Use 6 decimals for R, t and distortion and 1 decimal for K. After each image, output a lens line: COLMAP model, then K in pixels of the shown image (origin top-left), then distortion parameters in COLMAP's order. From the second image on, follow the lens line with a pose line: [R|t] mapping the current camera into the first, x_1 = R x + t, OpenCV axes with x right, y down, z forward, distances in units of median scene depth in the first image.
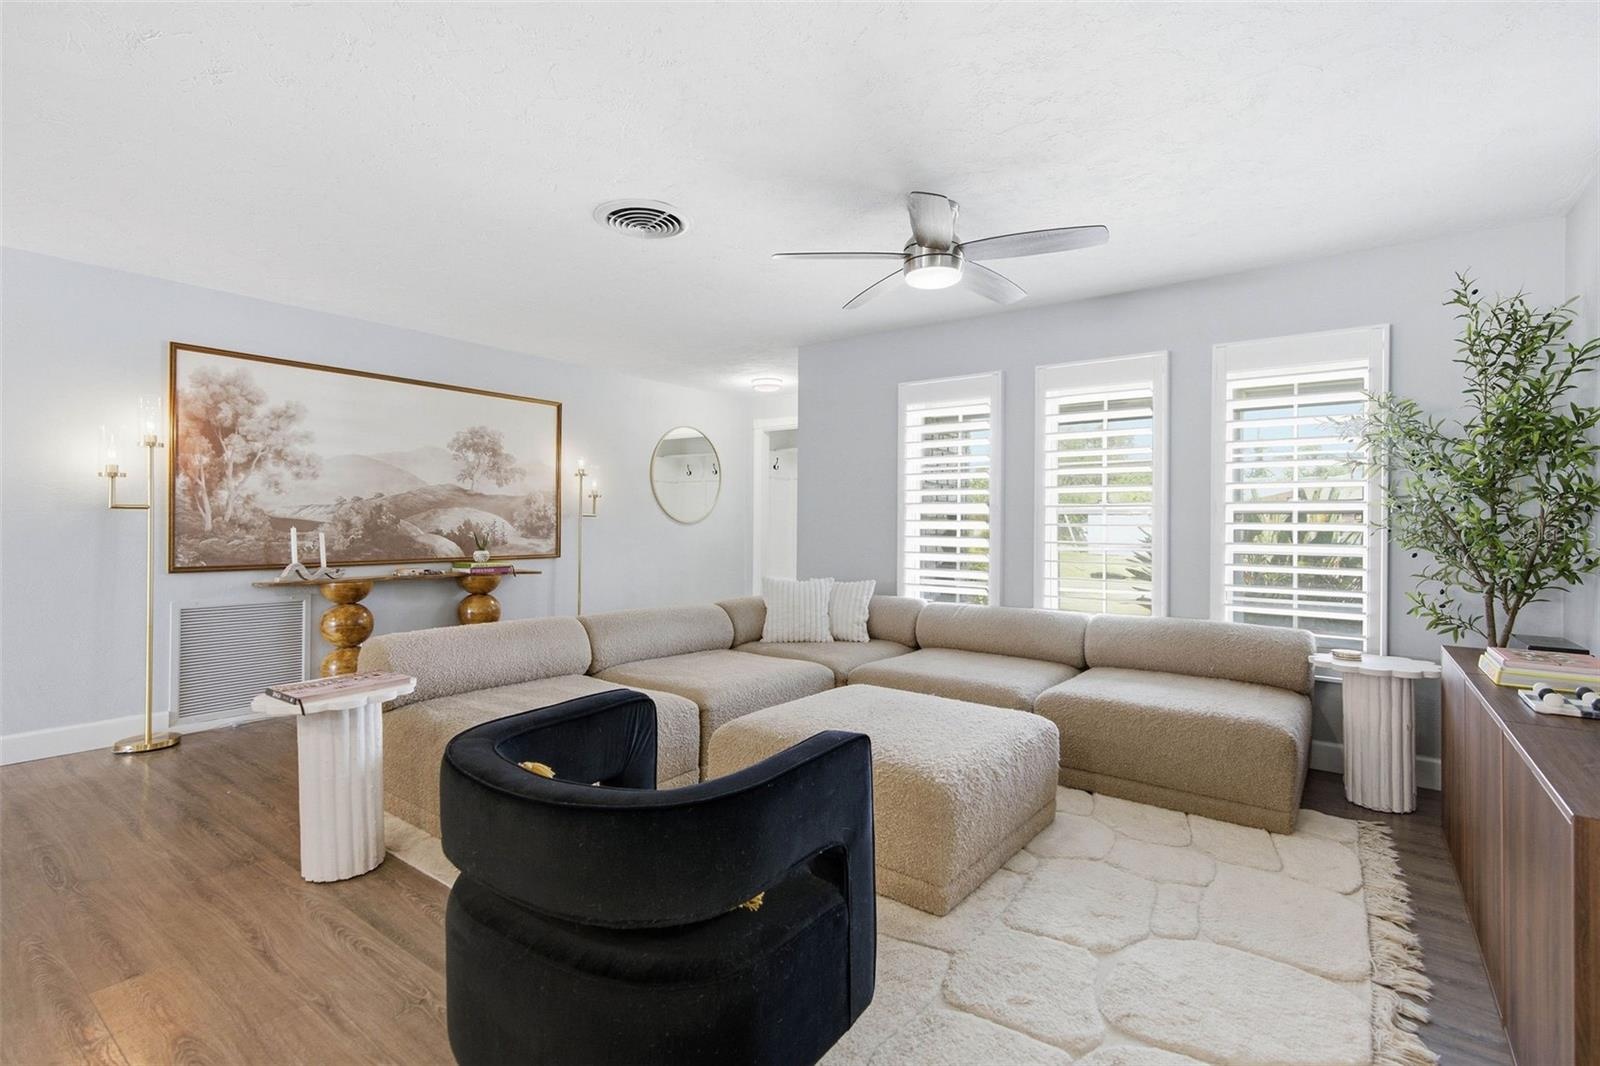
lens RADIAL K [[747.6, 0, 800.0], [0, 747.6, 533.0], [0, 0, 1]] dist [0.000213, 0.000331]
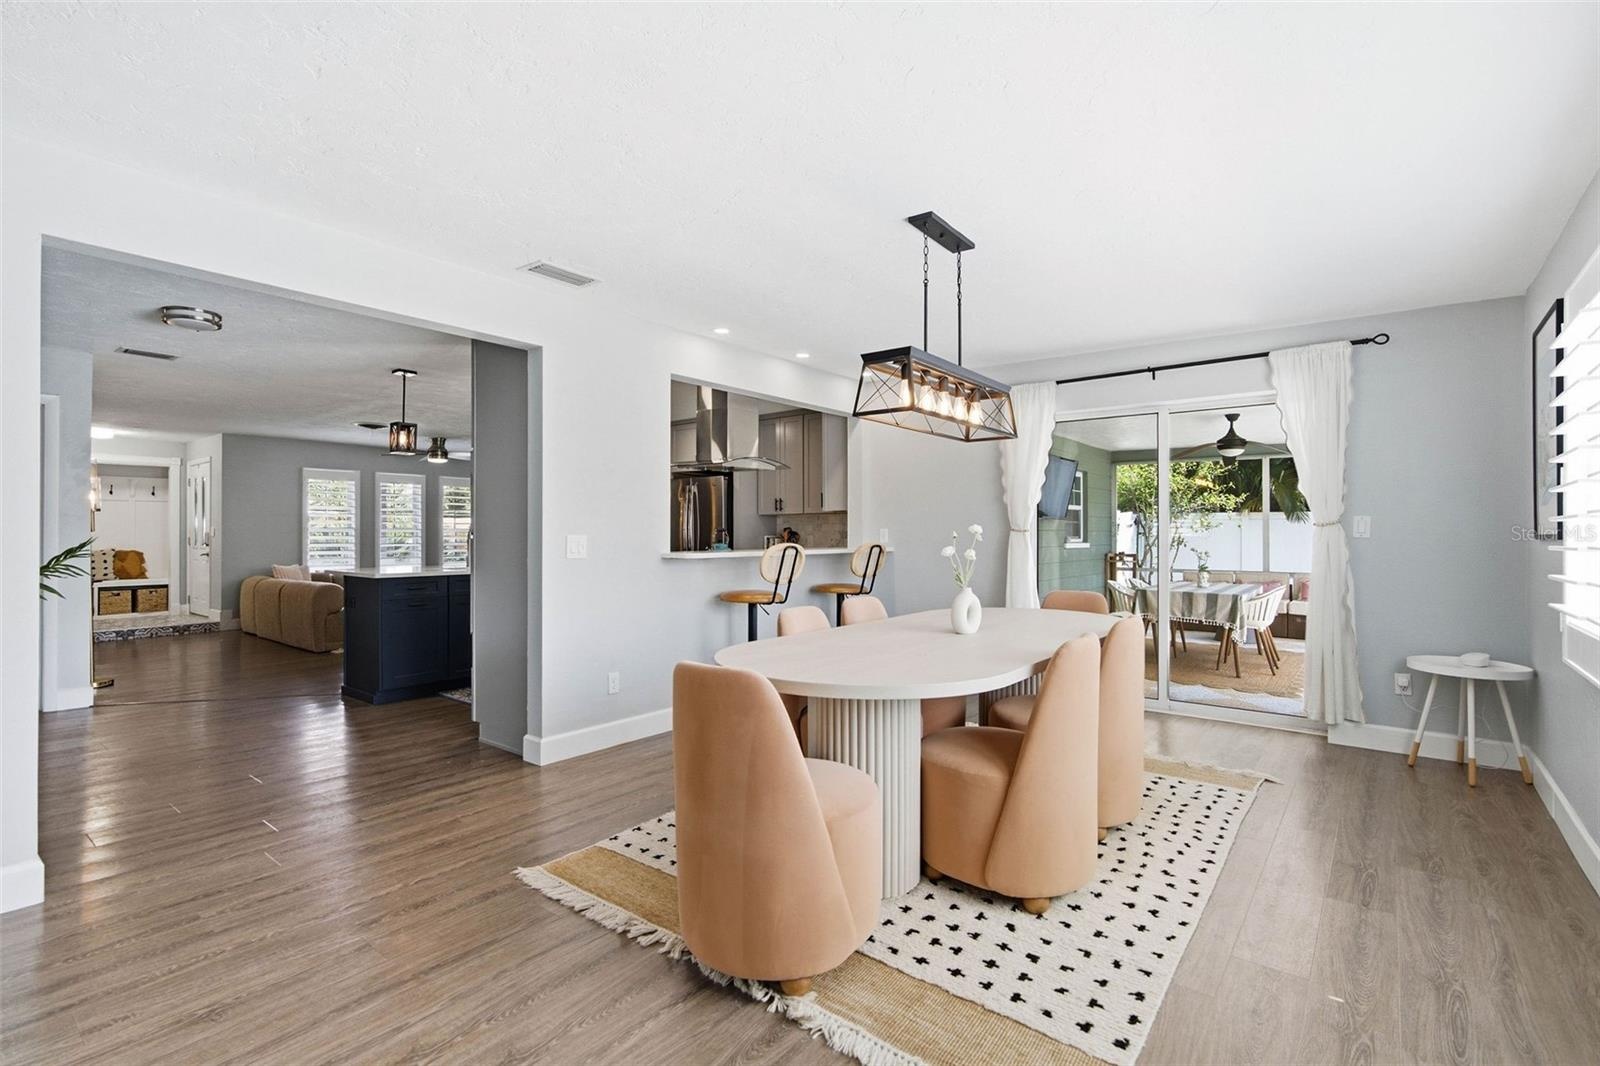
lens RADIAL K [[747.6, 0, 800.0], [0, 747.6, 533.0], [0, 0, 1]] dist [0.000213, 0.000331]
pose [[0.025692, -0.001632, 0.999669, -2.716884], [0.007662, 0.999970, 0.001435, -0.022590], [-0.999641, 0.007622, 0.025703, -0.584047]]
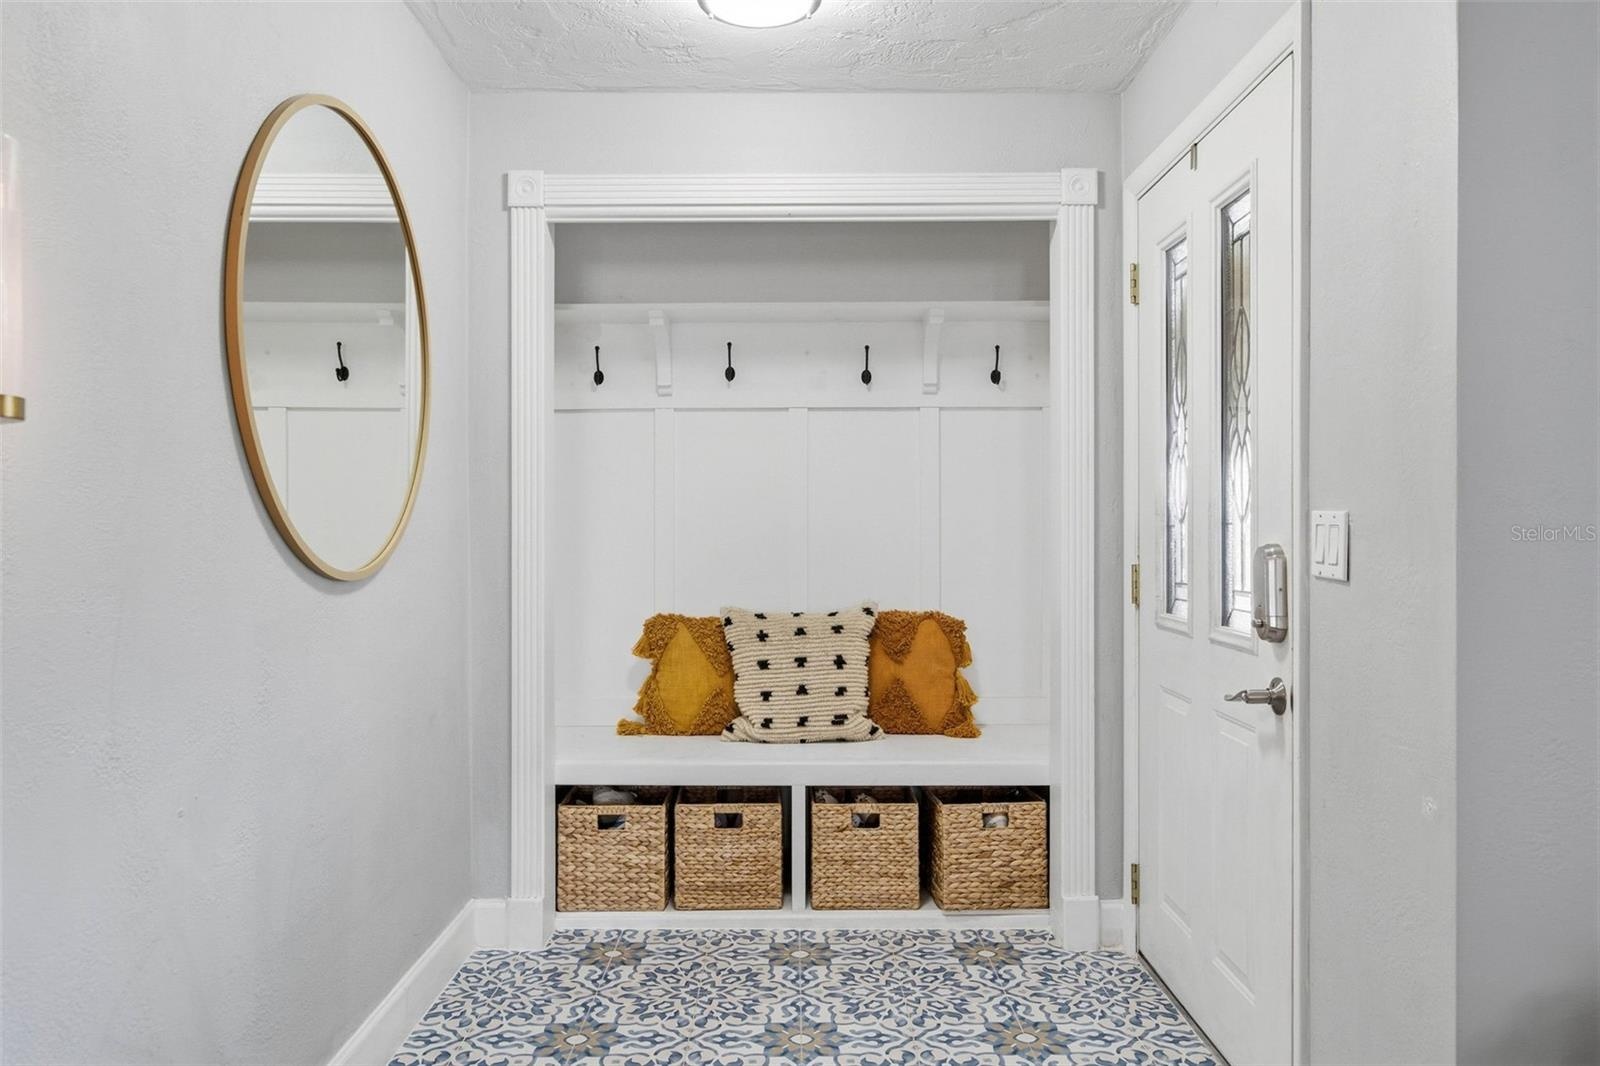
lens RADIAL K [[1172.4, 0, 800.0], [0, 1172.4, 533.0], [0, 0, 1]] dist [-0.000741, 0.000476]
pose [[0.795905, -0.009105, 0.605353, -0.528320], [0.010063, 0.999948, 0.001811, -0.048174], [-0.605338, 0.004650, 0.795955, 1.385130]]
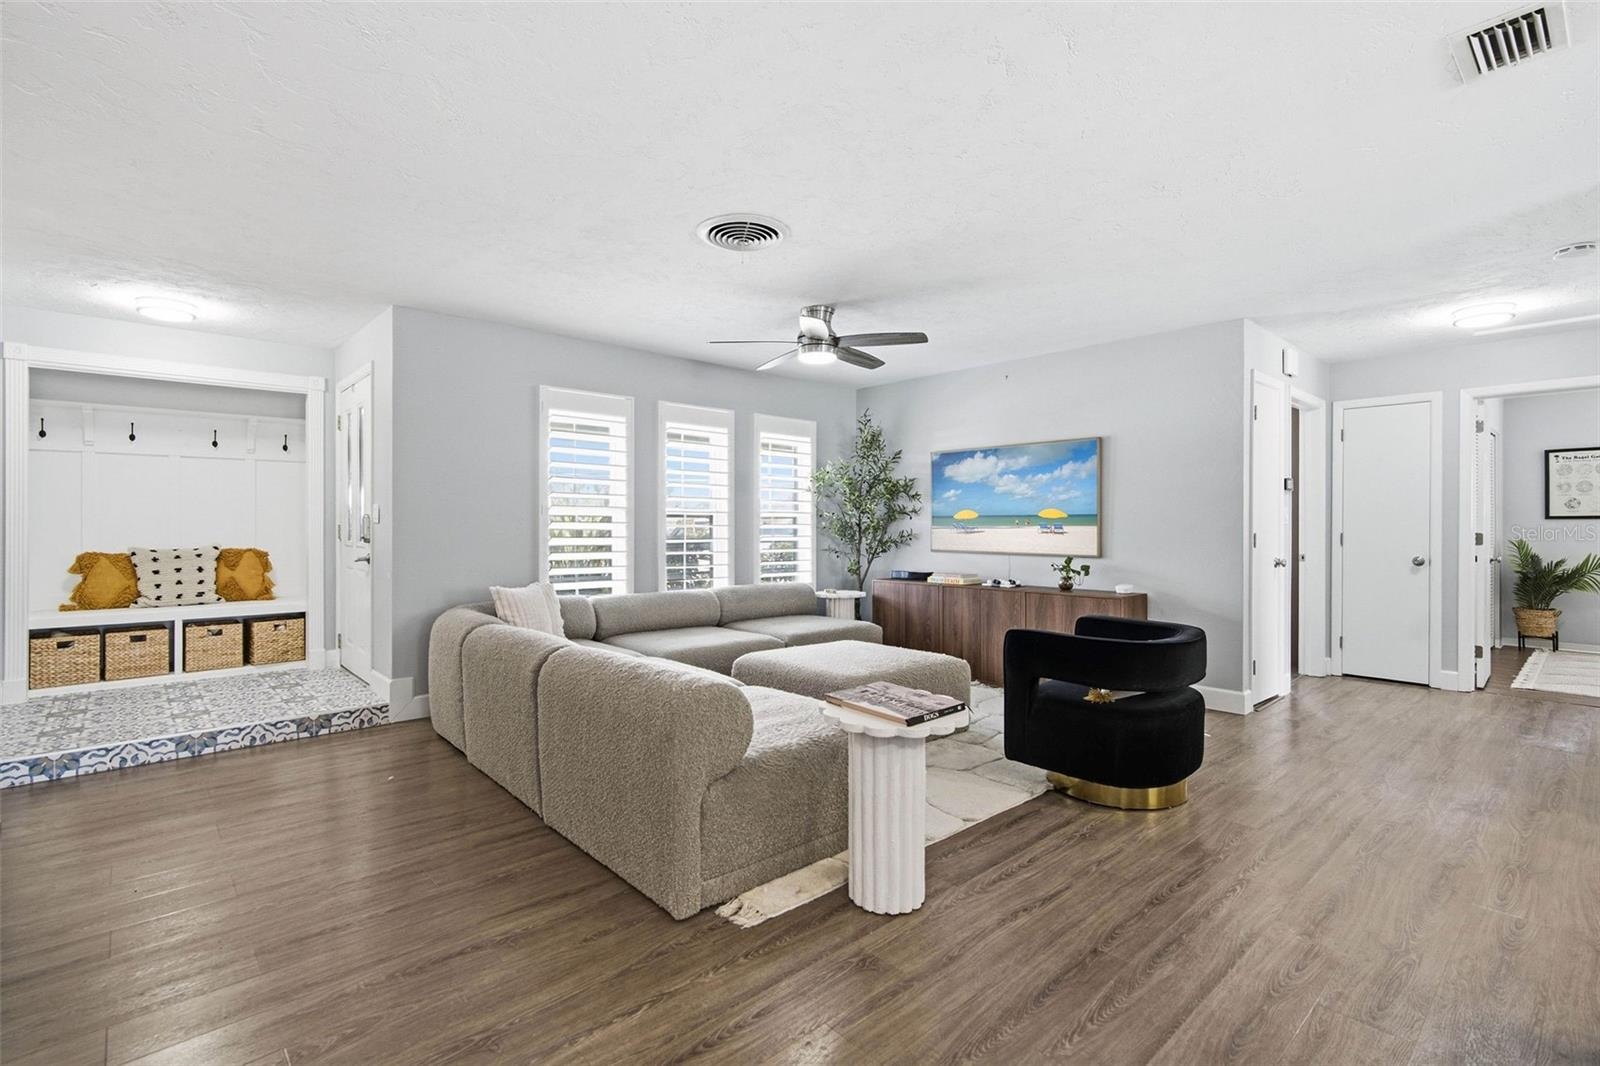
lens RADIAL K [[735.5, 0, 800.0], [0, 735.5, 533.0], [0, 0, 1]] dist [-0.002795, -0.000362]
pose [[0.186446, -0.012707, 0.982383, -1.132222], [0.005363, 0.999915, 0.011915, -0.015901], [-0.982451, 0.003047, 0.186498, 0.689302]]
